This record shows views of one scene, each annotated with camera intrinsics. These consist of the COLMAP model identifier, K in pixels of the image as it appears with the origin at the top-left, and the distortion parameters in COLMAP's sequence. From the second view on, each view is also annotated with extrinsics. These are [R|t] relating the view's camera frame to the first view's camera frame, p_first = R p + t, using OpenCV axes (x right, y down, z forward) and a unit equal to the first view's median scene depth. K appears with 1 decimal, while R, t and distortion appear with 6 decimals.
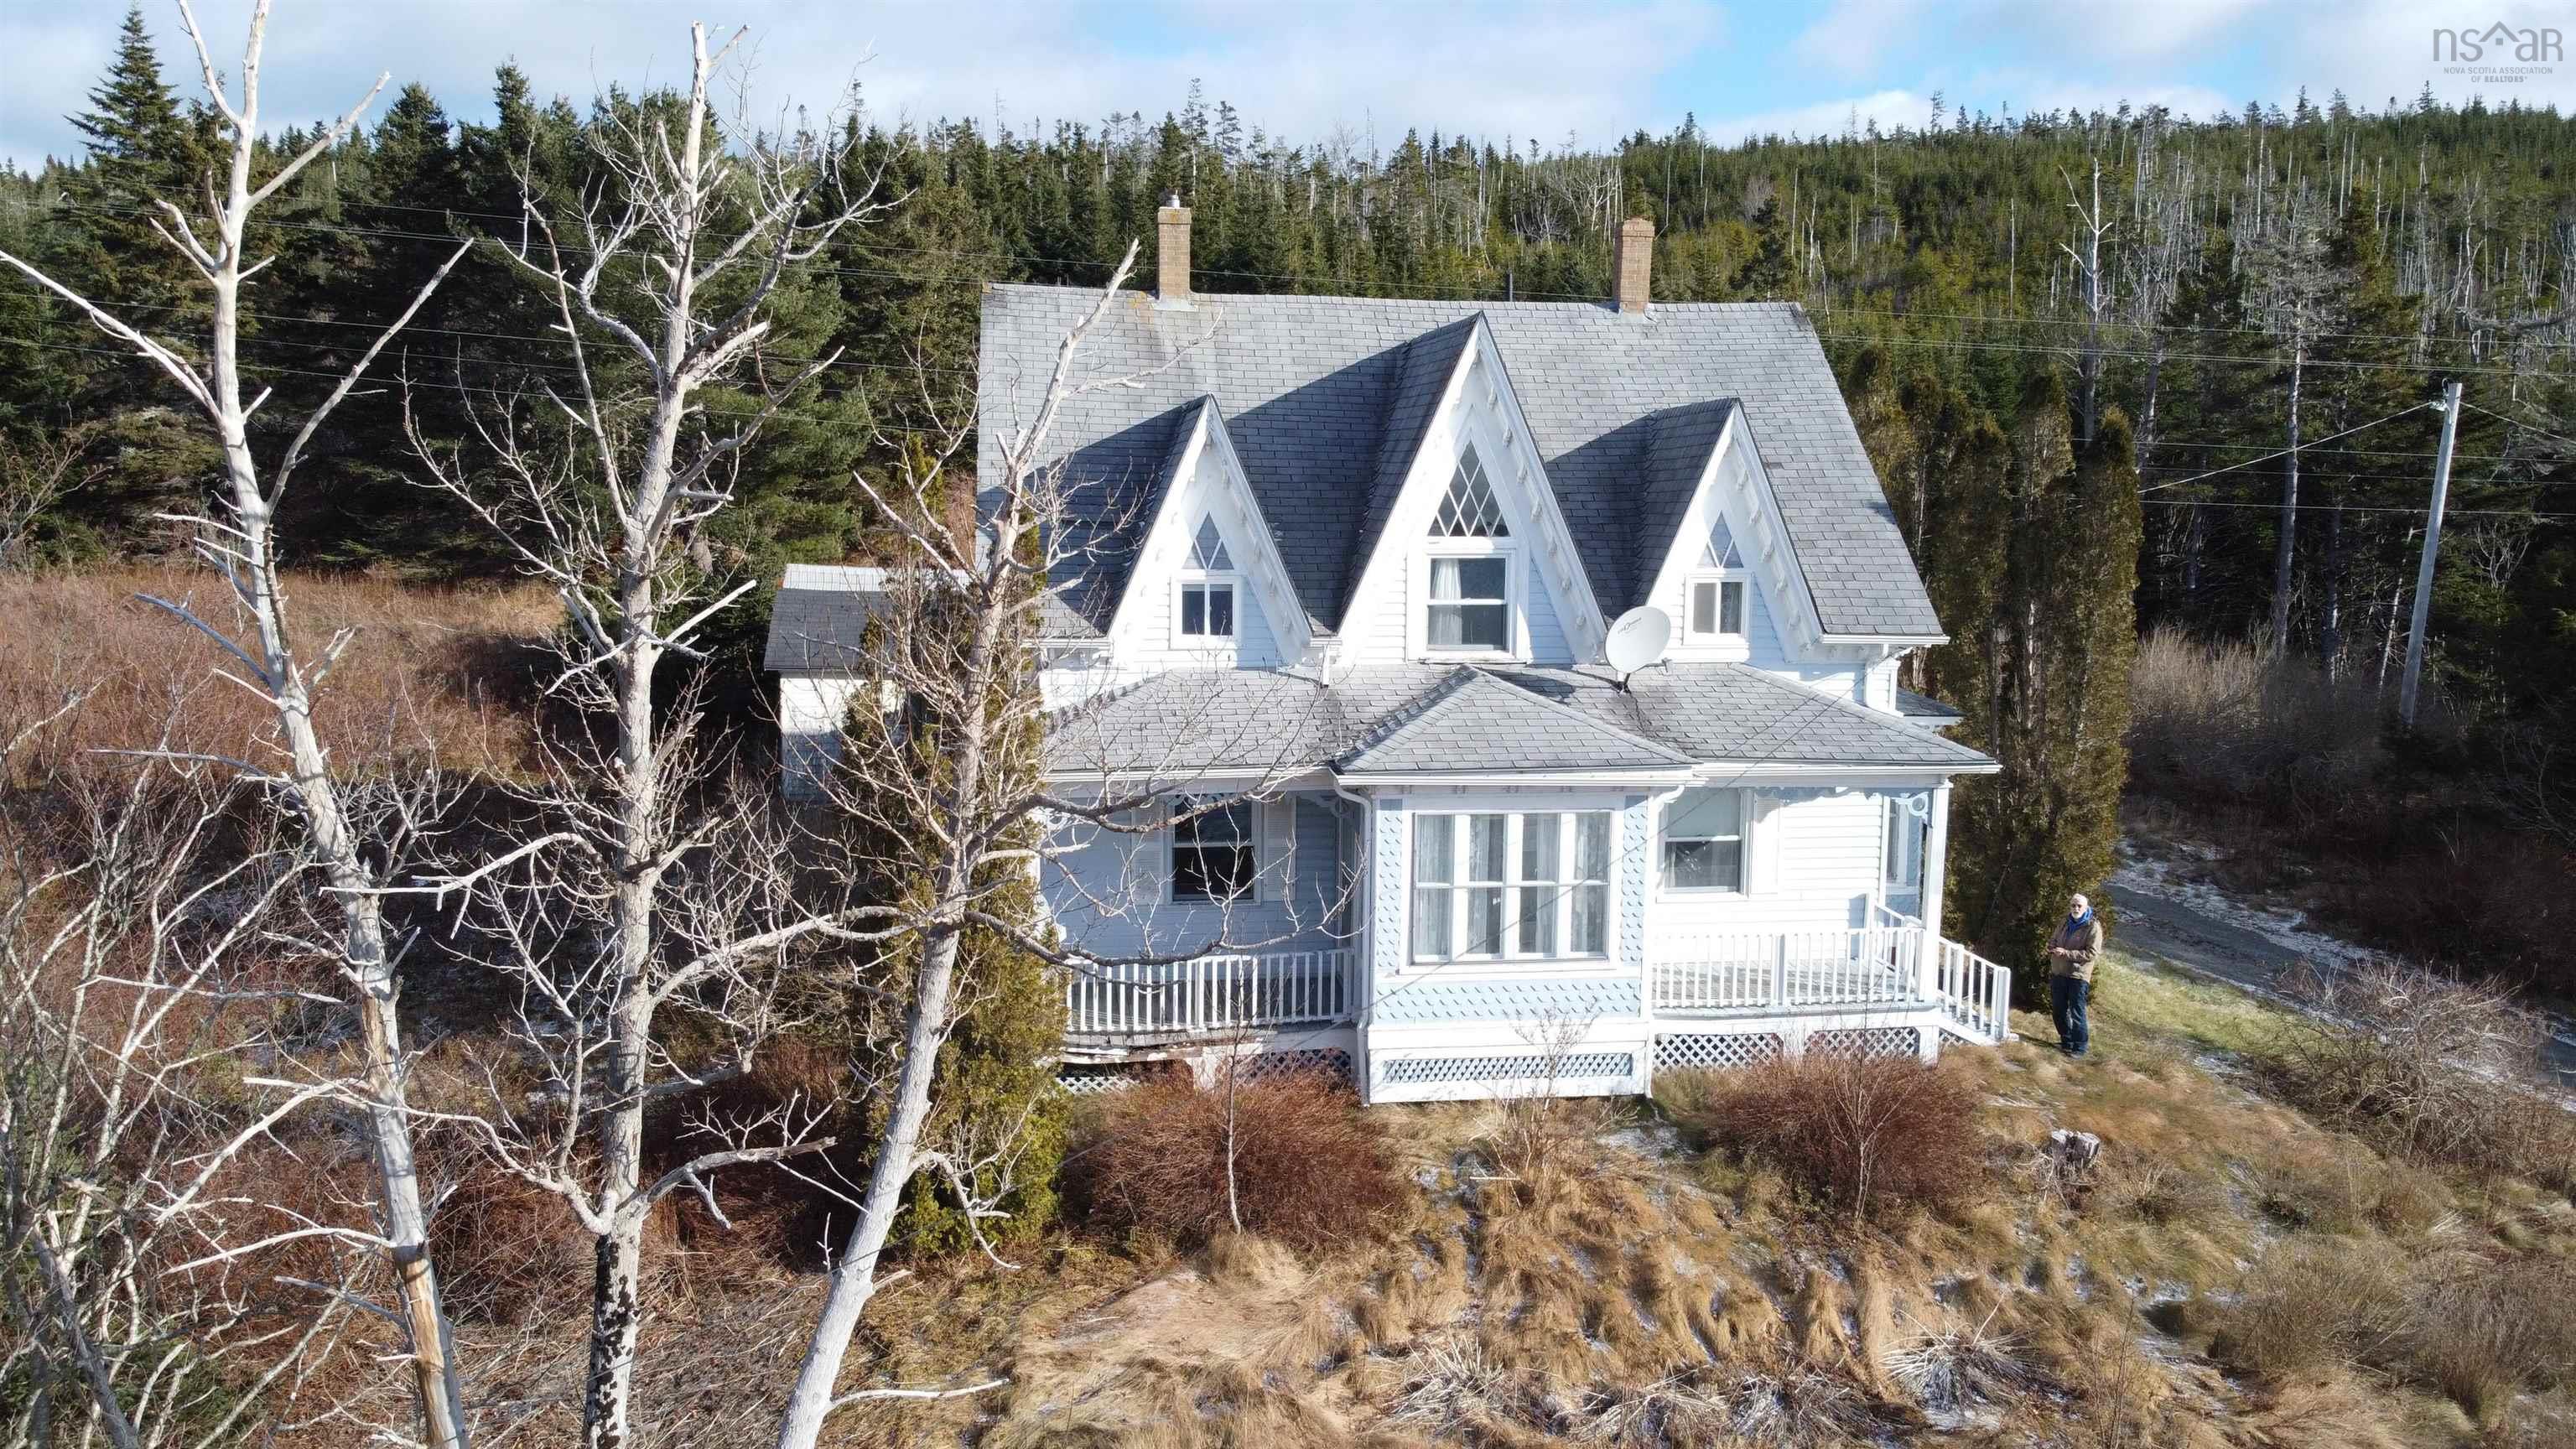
lens RADIAL K [[1953.0, 0, 1288.0], [0, 1953.0, 724.5], [0, 0, 1]] dist [0.009009, -0.004181]
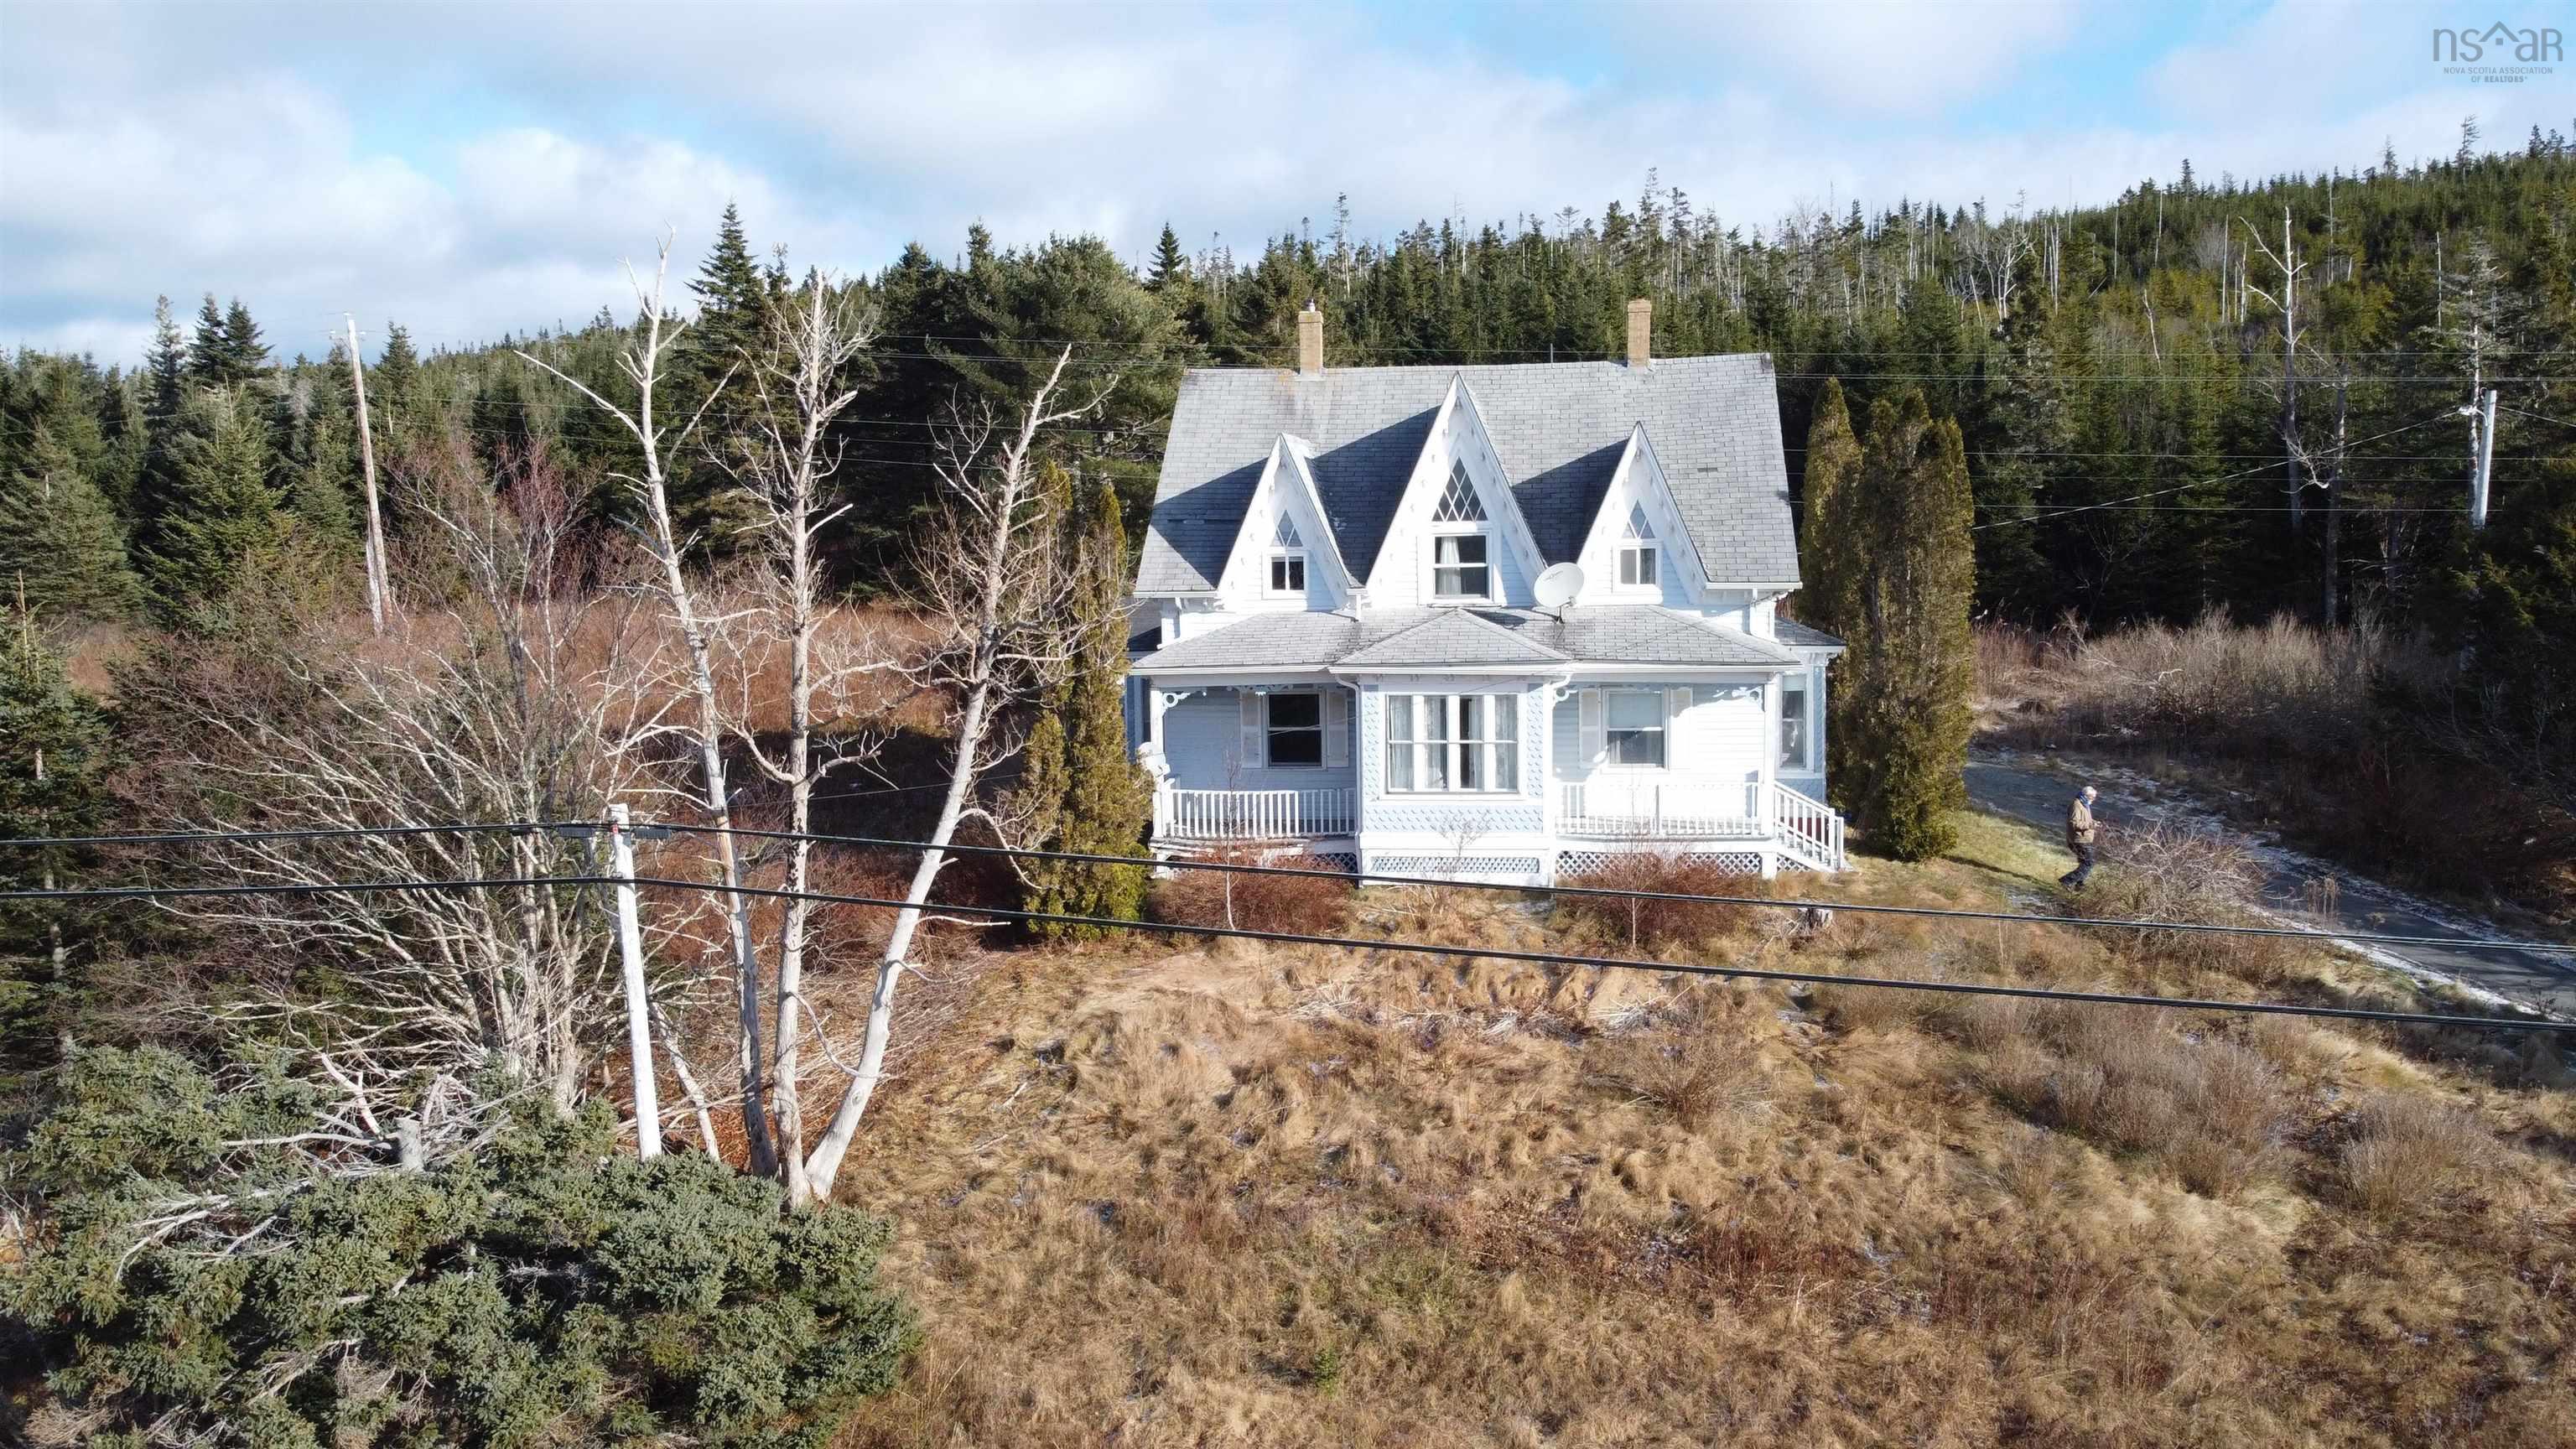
lens RADIAL K [[1953.0, 0, 1288.0], [0, 1953.0, 724.5], [0, 0, 1]] dist [0.009009, -0.004181]
pose [[0.962482, -0.000695, -0.271346, 0.369871], [-0.010505, 0.999152, -0.039820, 0.119130], [0.271144, 0.041176, 0.961658, -0.460123]]
